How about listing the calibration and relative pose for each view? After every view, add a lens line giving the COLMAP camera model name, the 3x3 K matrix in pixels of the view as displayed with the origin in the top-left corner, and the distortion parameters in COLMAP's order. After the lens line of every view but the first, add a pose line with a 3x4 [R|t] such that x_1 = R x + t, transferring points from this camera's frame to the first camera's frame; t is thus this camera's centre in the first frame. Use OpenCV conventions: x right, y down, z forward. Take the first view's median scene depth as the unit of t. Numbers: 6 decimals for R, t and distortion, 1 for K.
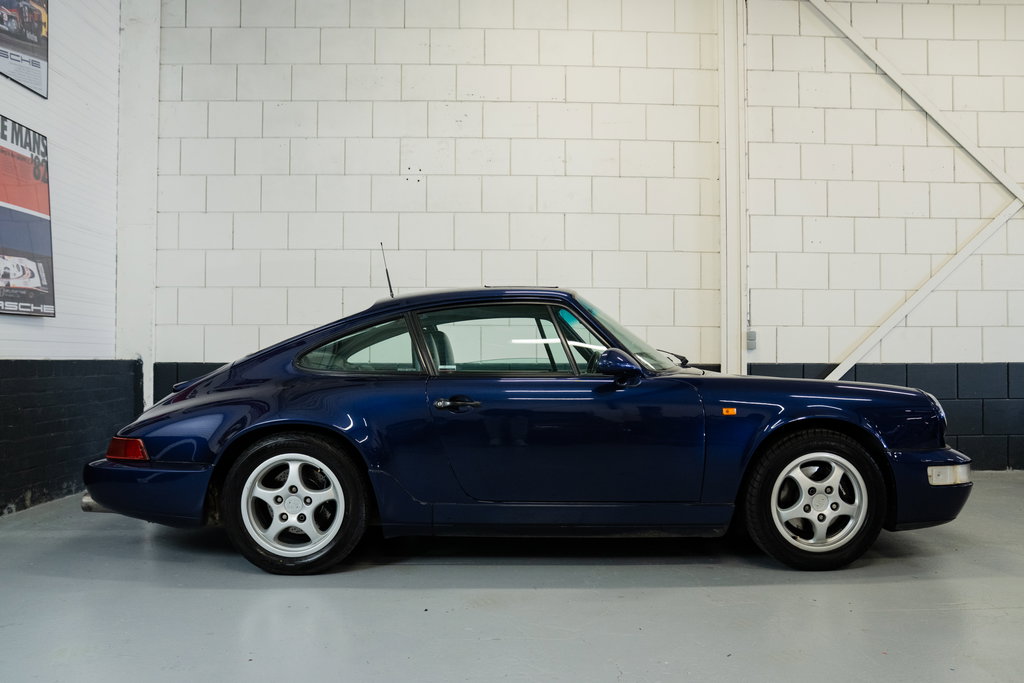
lens RADIAL K [[771.5, 0, 515.6], [0, 771.5, 356.6], [0, 0, 1]] dist [-0.116558, 0.102351]
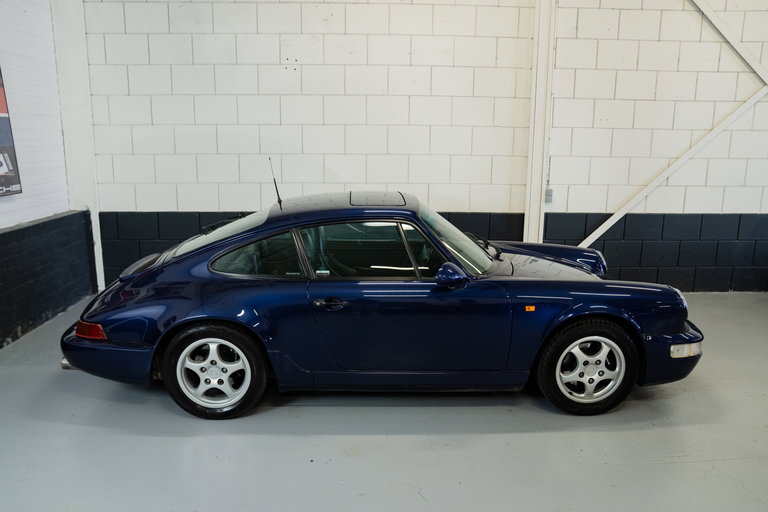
lens RADIAL K [[575.5, 0, 367.5], [0, 575.5, 264.4], [0, 0, 1]] dist [-0.114837, 0.097638]
pose [[0.999995, 0.002966, 0.000523, -0.007247], [-0.003010, 0.977546, 0.210699, -0.138543], [0.000113, -0.210699, 0.977551, 0.013691]]
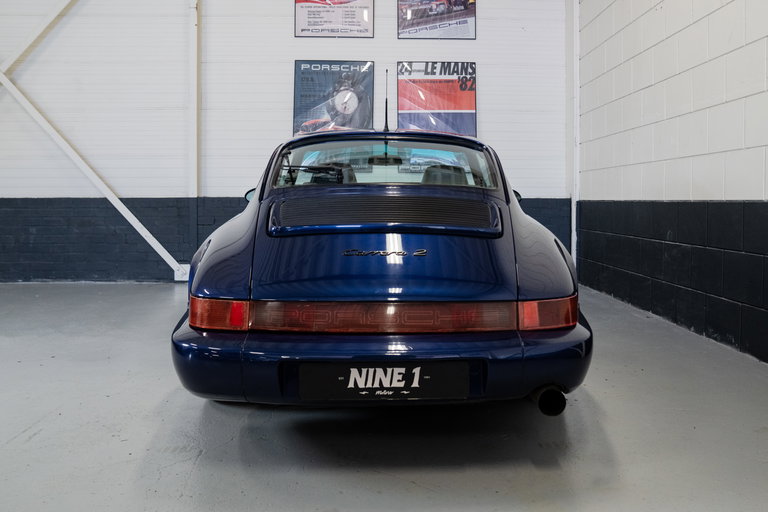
lens RADIAL K [[798.5, 0, 443.3], [0, 798.5, 224.2], [0, 0, 1]] dist [-0.117057, -0.017460]
pose [[0.053898, 0.025313, -0.998226, 1.121062], [-0.001082, 0.999680, 0.025291, 0.017347], [0.998546, -0.000283, 0.053908, 0.838130]]
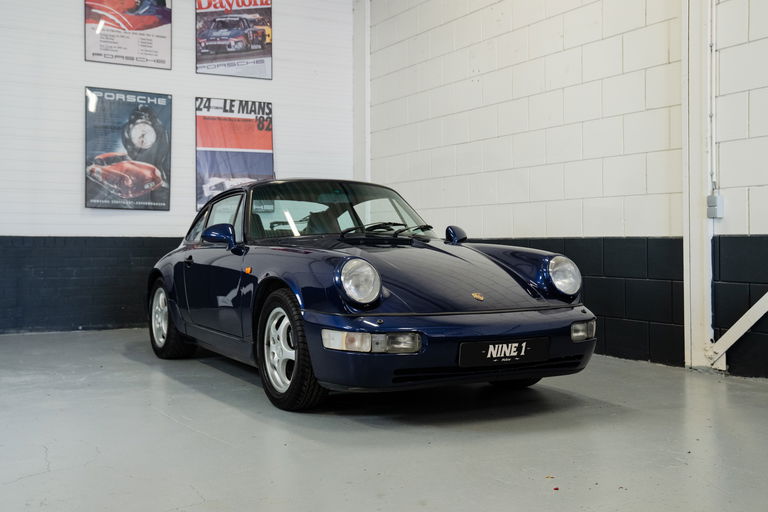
lens RADIAL K [[871.0, 0, 386.8], [0, 871.0, 231.6], [0, 0, 1]] dist [0.014273, 0.212639]
pose [[0.467435, -0.016040, -0.883882, 1.192388], [0.002453, 0.999855, -0.016847, 0.024052], [0.884024, 0.005707, 0.467406, 0.327309]]
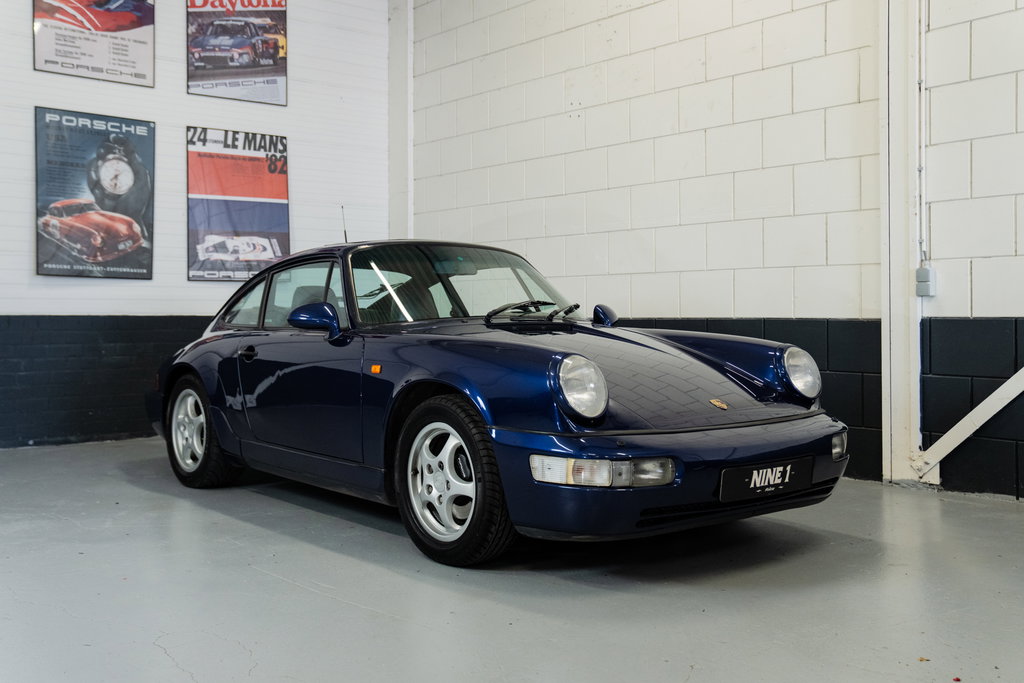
lens RADIAL K [[1058.1, 0, 513.4], [0, 1058.1, 310.6], [0, 0, 1]] dist [-0.022634, 0.190750]
pose [[0.618884, -0.008258, -0.785439, 0.989612], [0.003123, 0.999963, -0.008053, 0.010892], [0.785476, 0.002531, 0.618887, 0.208739]]
